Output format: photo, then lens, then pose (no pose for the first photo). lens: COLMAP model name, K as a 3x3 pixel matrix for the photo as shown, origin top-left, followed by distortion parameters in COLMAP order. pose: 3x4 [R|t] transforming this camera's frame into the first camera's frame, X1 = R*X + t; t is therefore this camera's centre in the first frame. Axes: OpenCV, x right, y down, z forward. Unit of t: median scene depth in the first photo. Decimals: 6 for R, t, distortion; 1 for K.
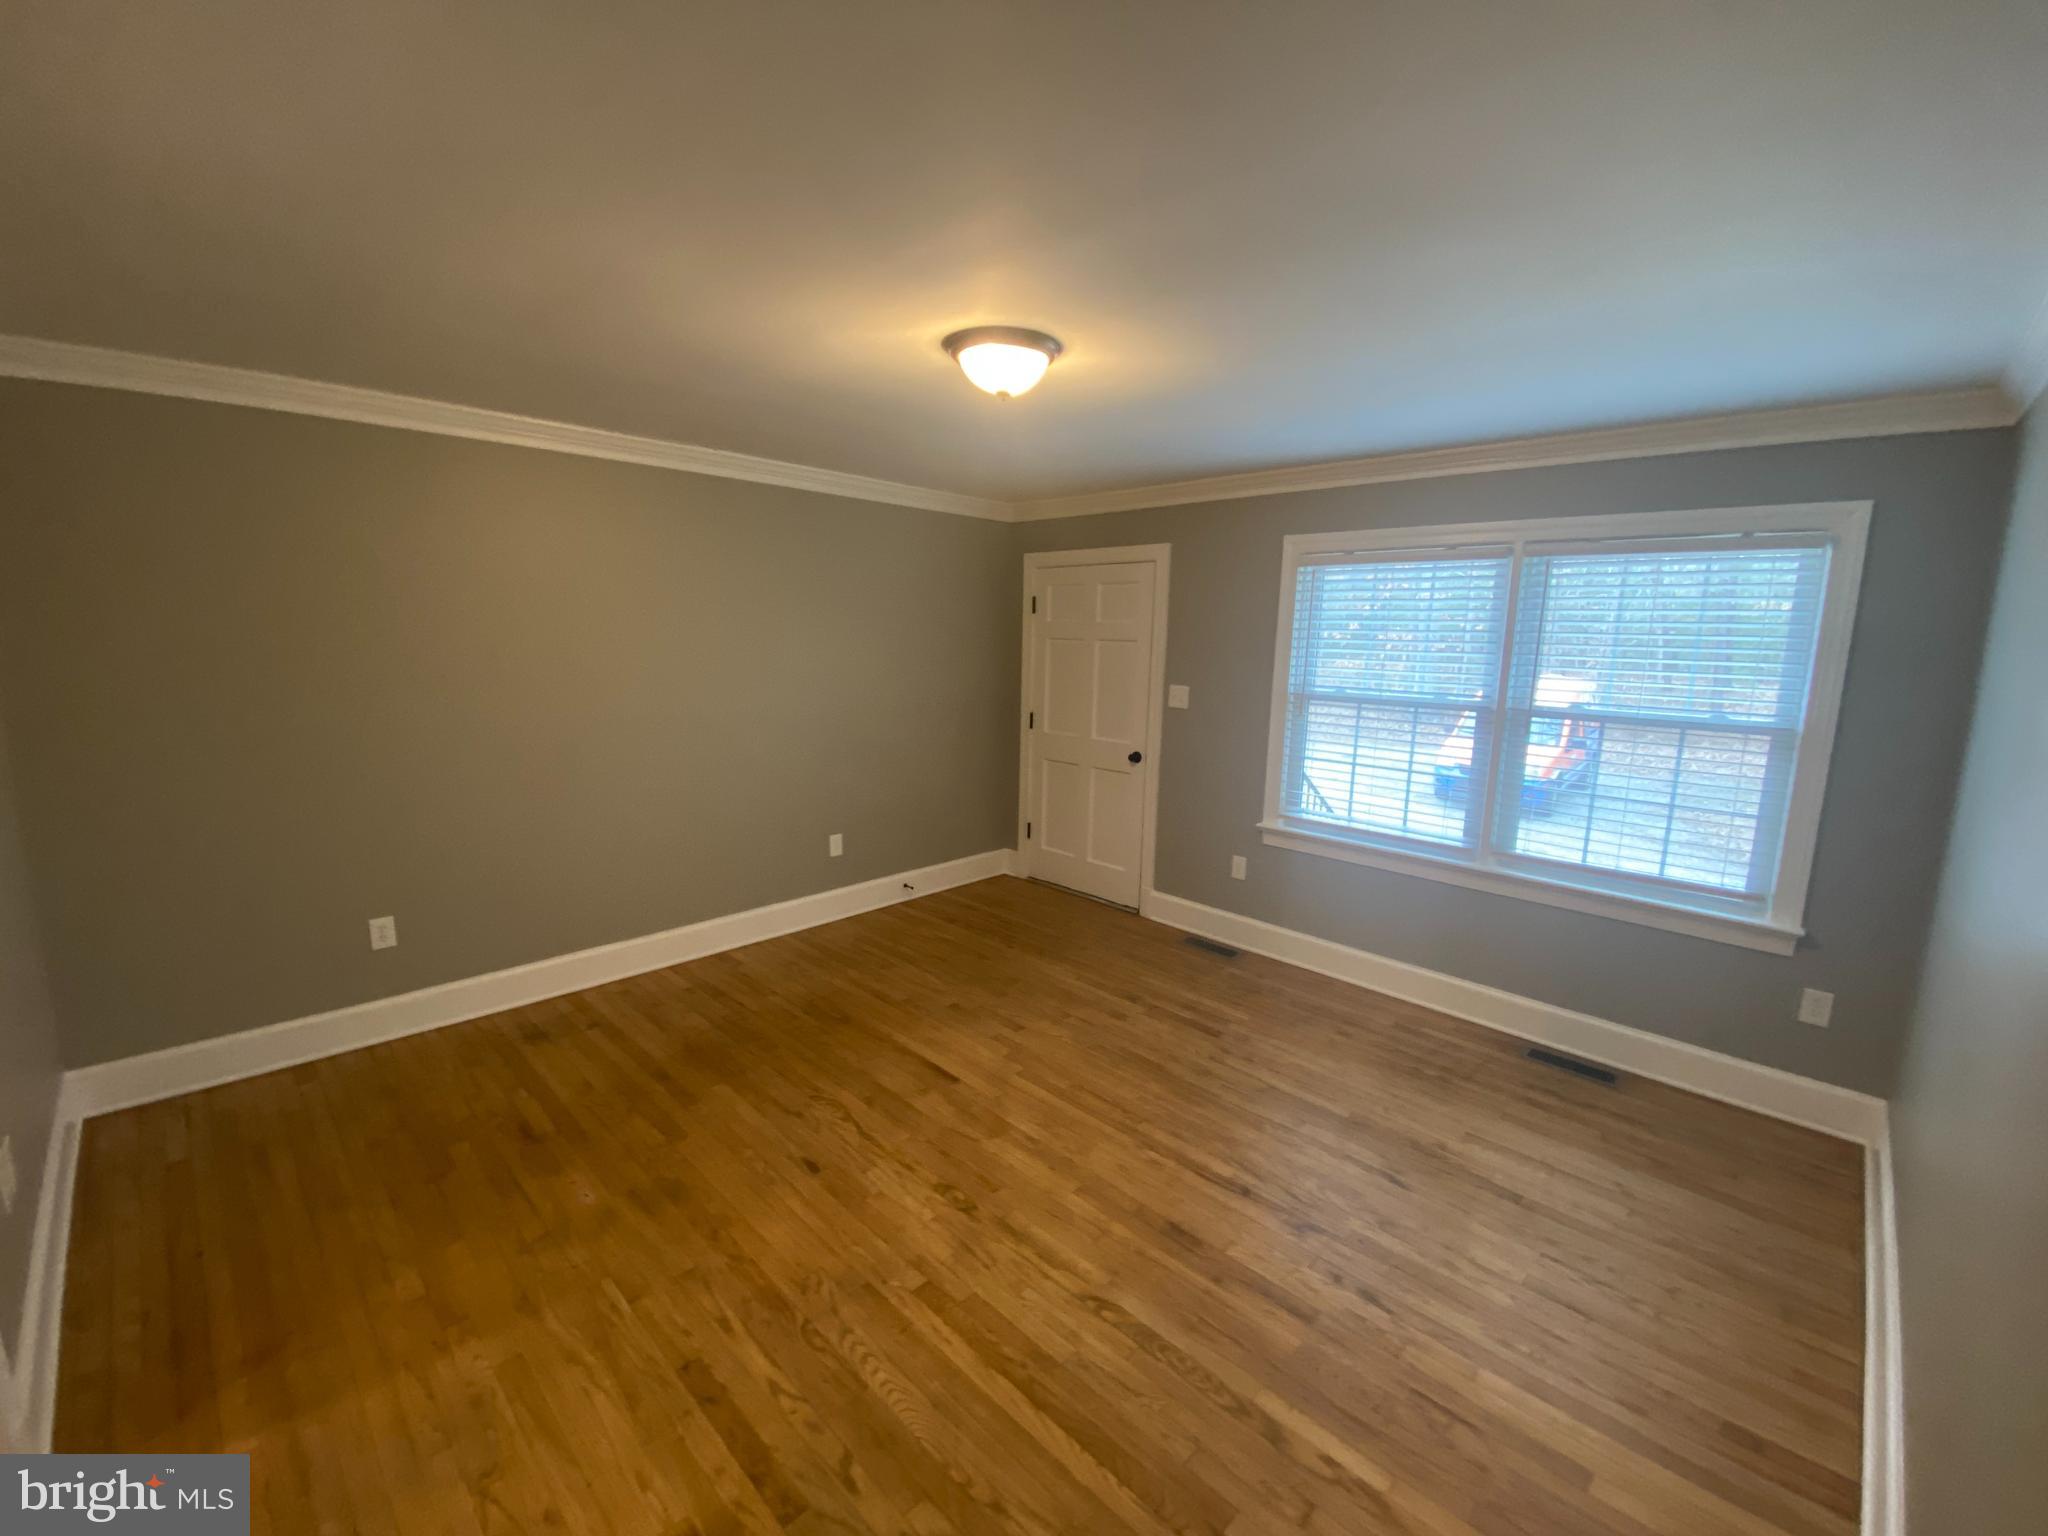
lens RADIAL K [[835.6, 0, 1024.4], [0, 835.6, 761.3], [0, 0, 1]] dist [0.037308, -0.024501]
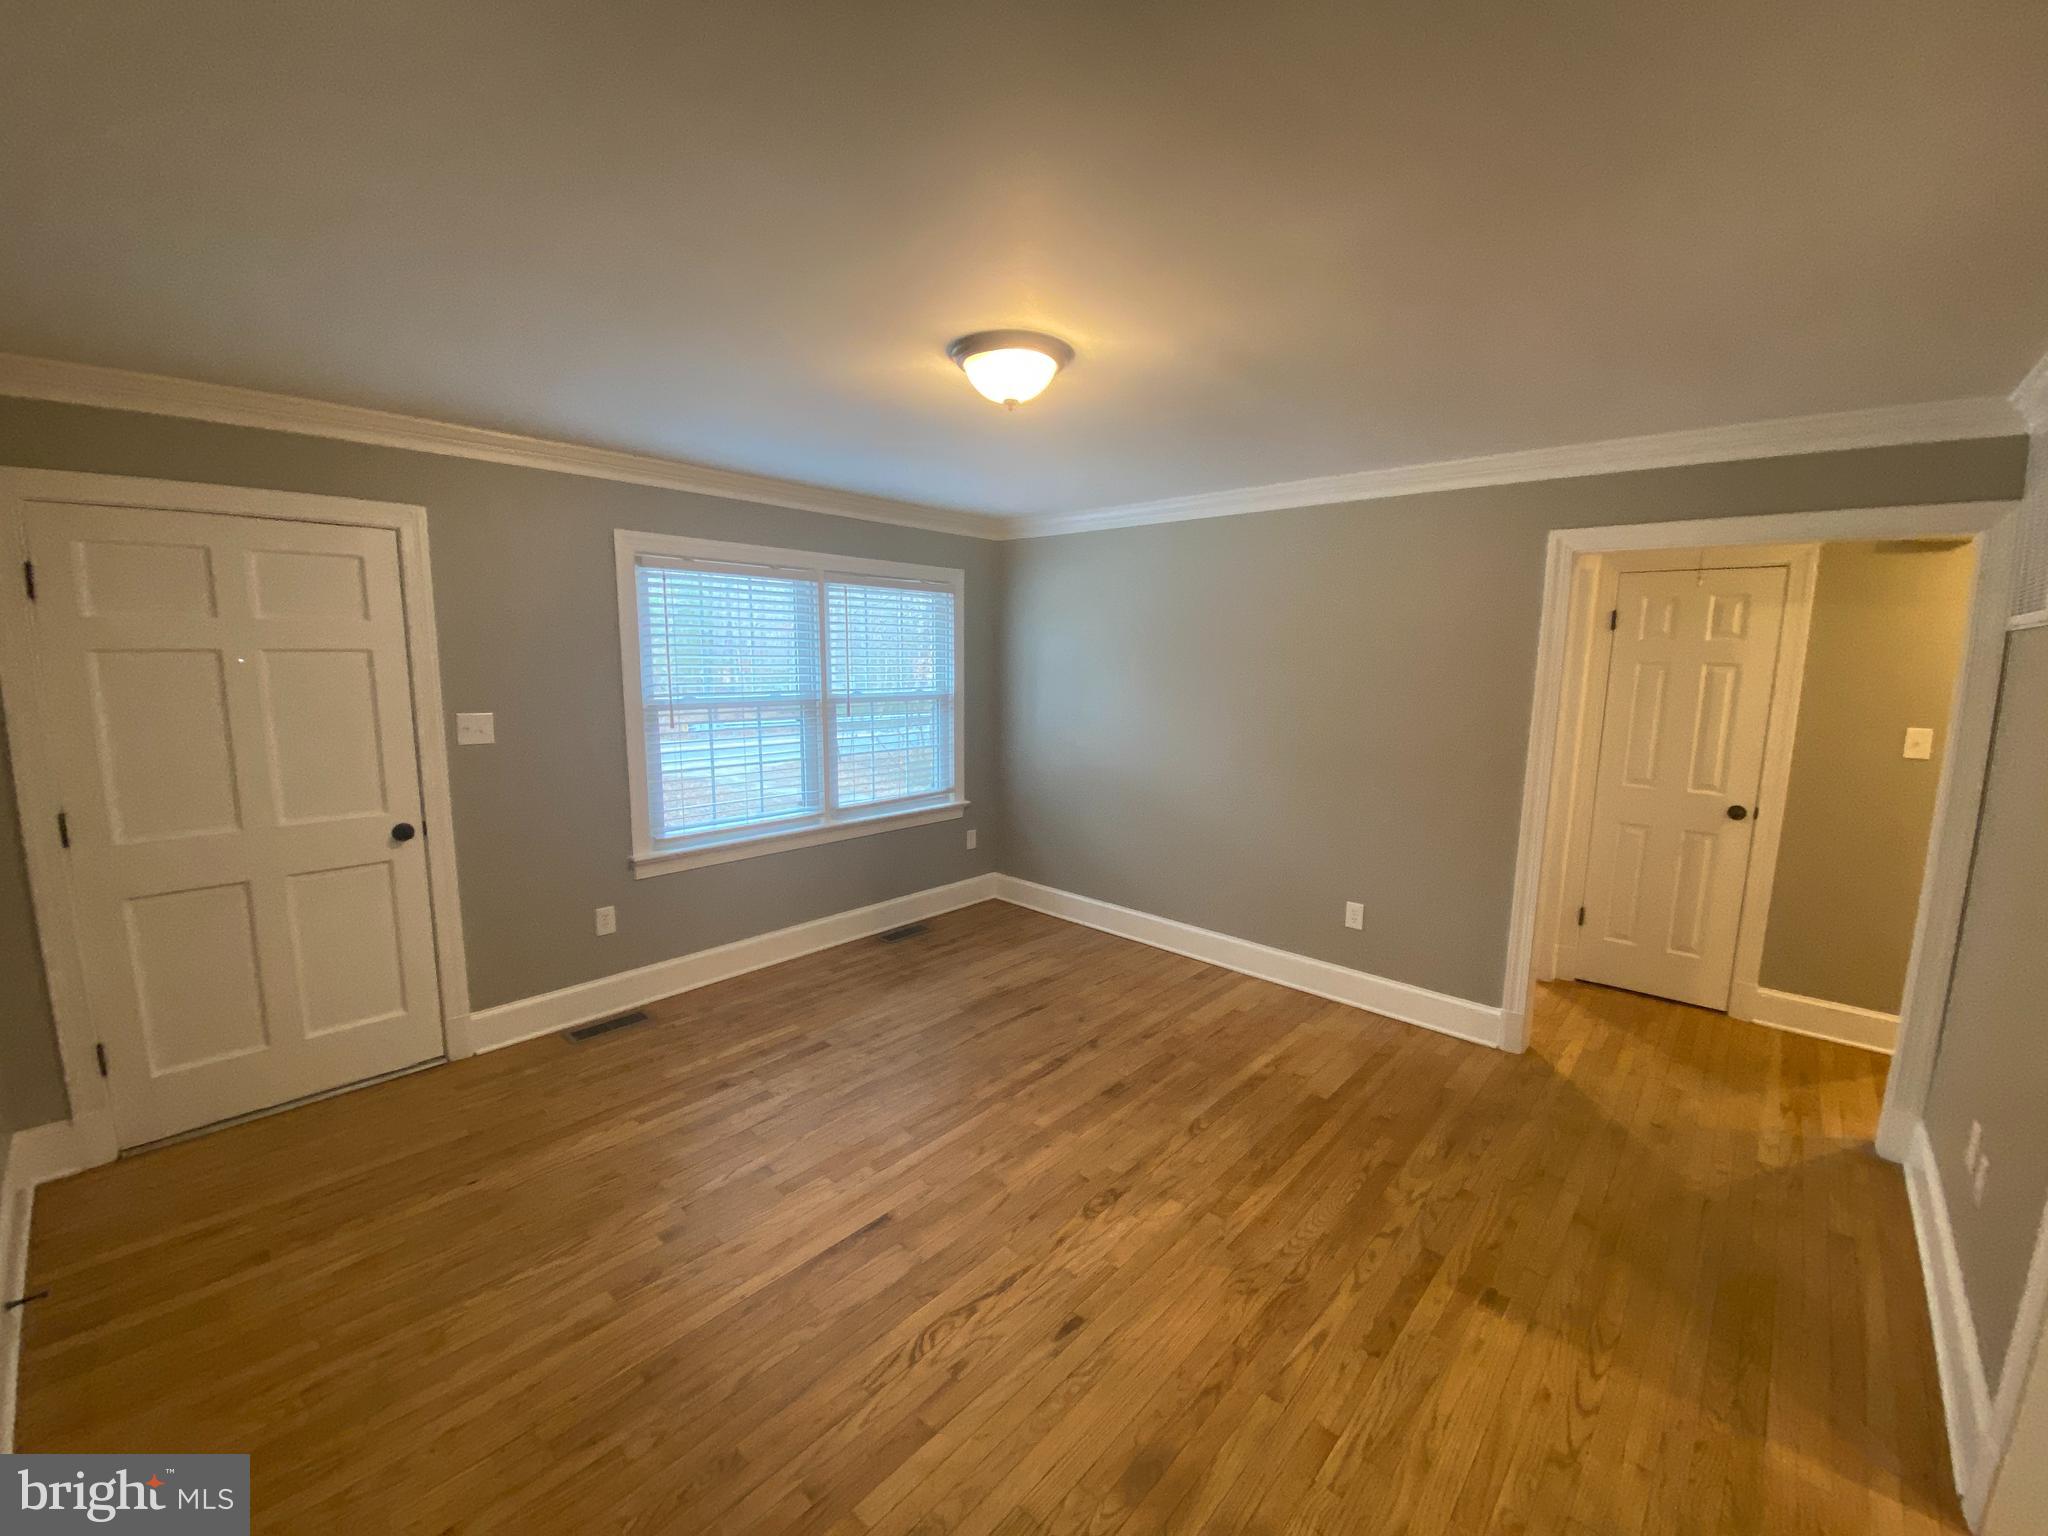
lens RADIAL K [[835.6, 0, 1024.4], [0, 835.6, 761.3], [0, 0, 1]] dist [0.037308, -0.024501]
pose [[-0.035799, -0.159499, 0.986549, -0.828391], [0.143336, 0.976155, 0.163020, -0.154852], [-0.989026, 0.147244, -0.012084, 0.845311]]
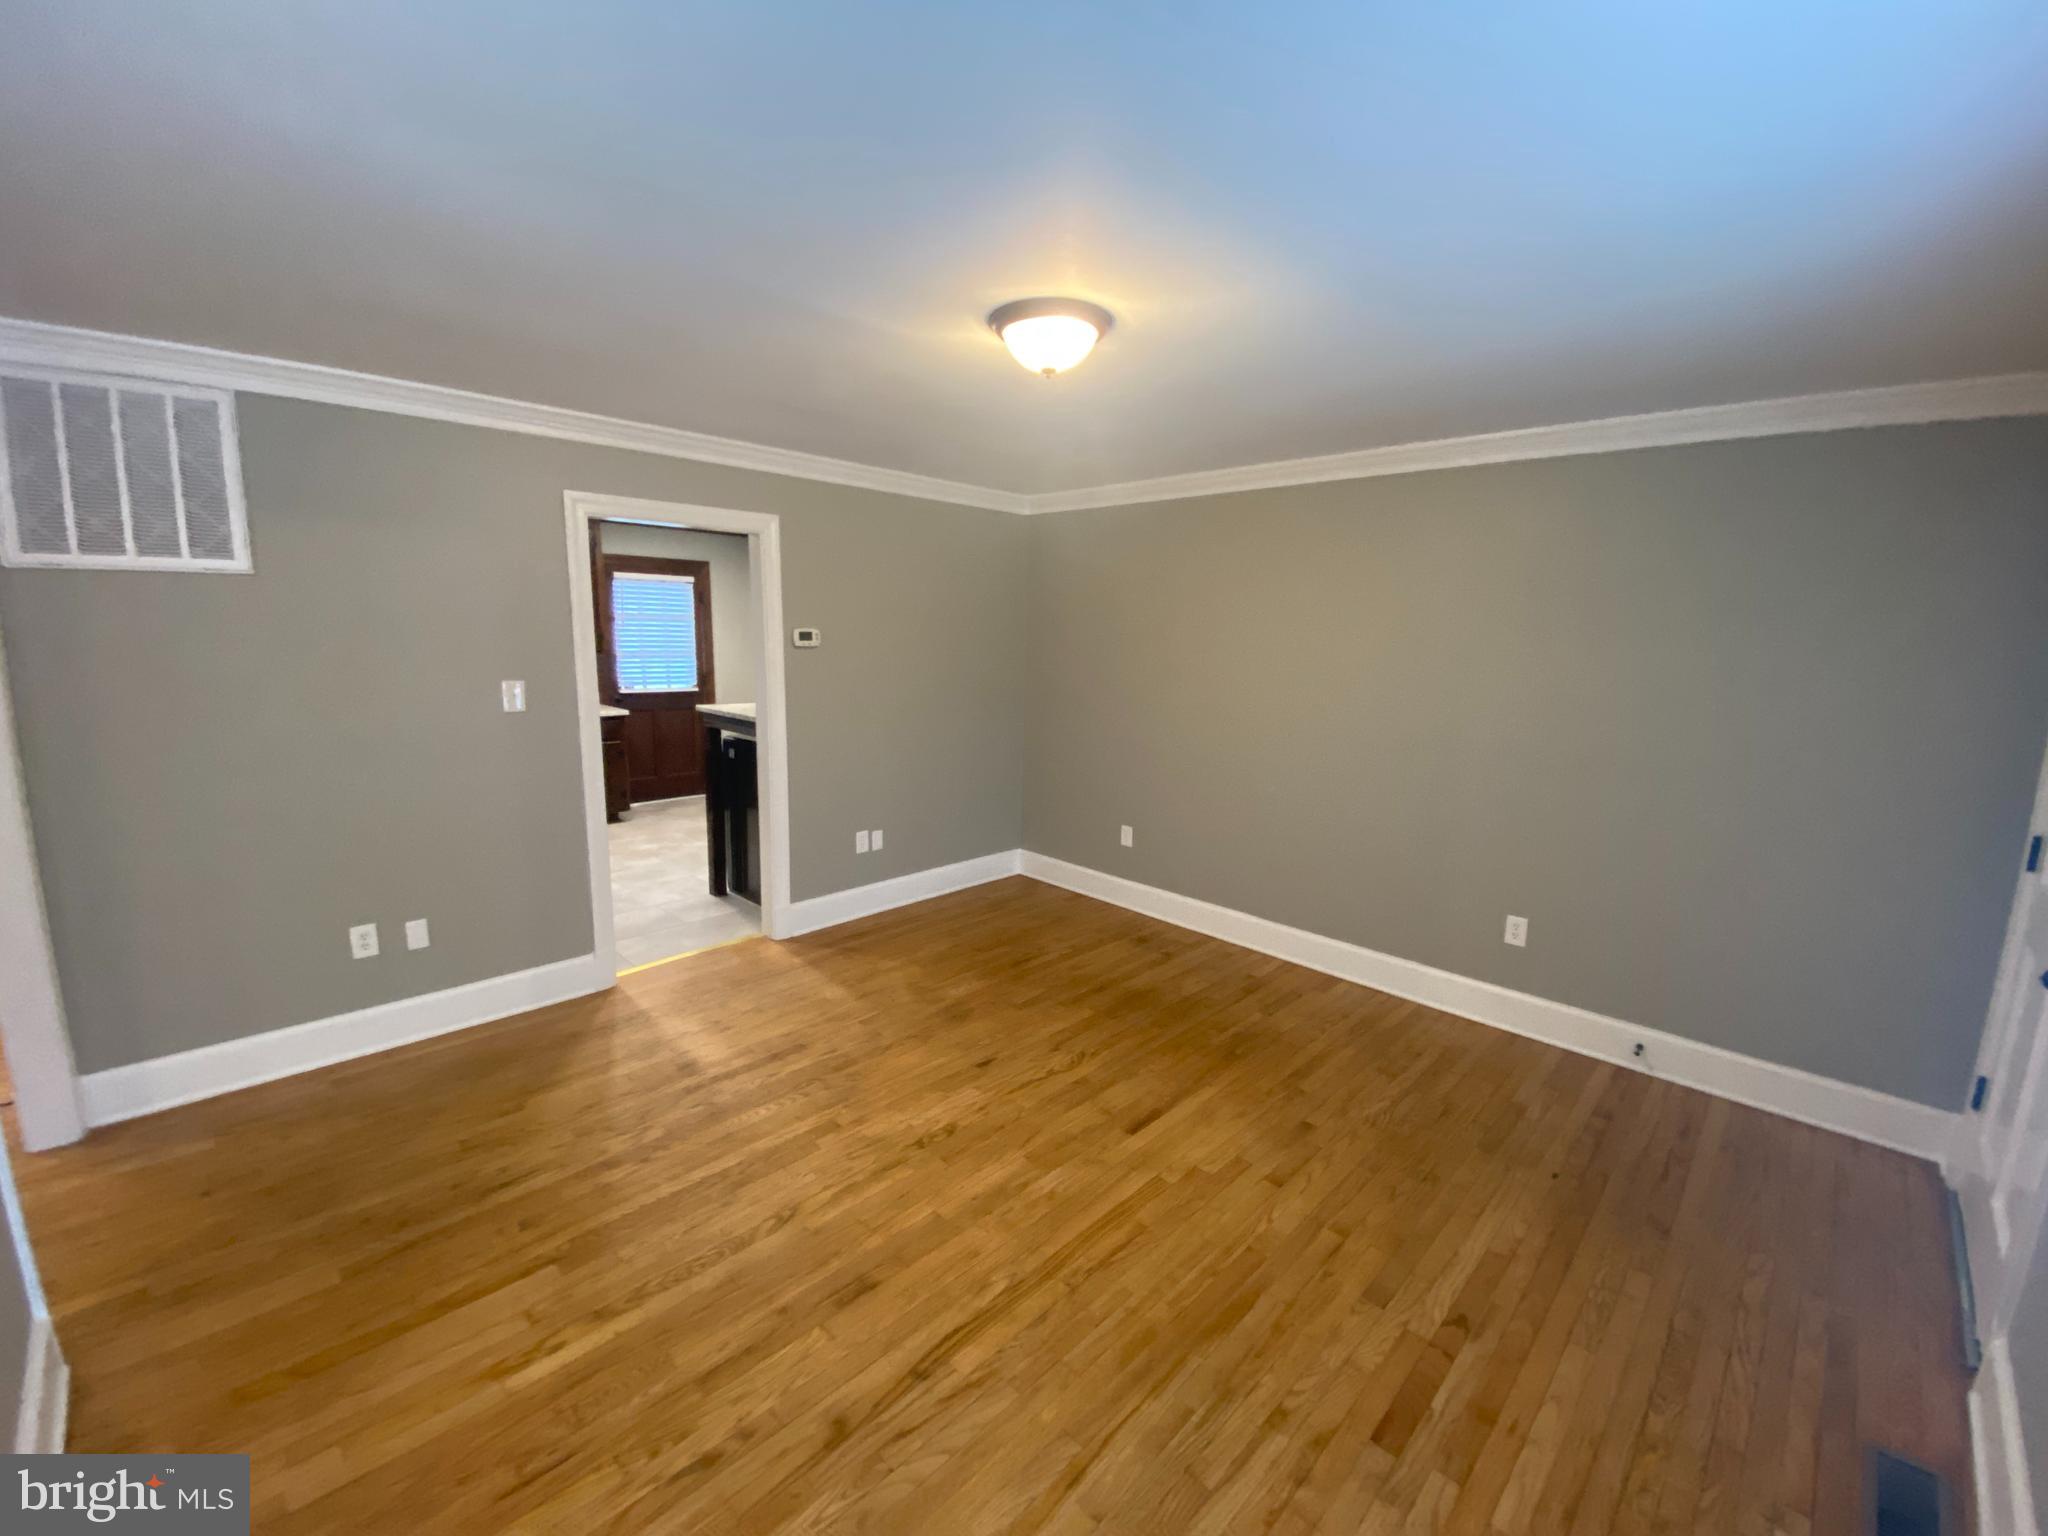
lens RADIAL K [[830.3, 0, 1026.0], [0, 830.3, 766.7], [0, 0, 1]] dist [0.038232, -0.026405]
pose [[0.000860, 0.146451, -0.989218, 0.767634], [-0.182961, 0.972543, 0.143823, -0.109308], [0.983120, 0.180864, 0.027631, 0.822046]]
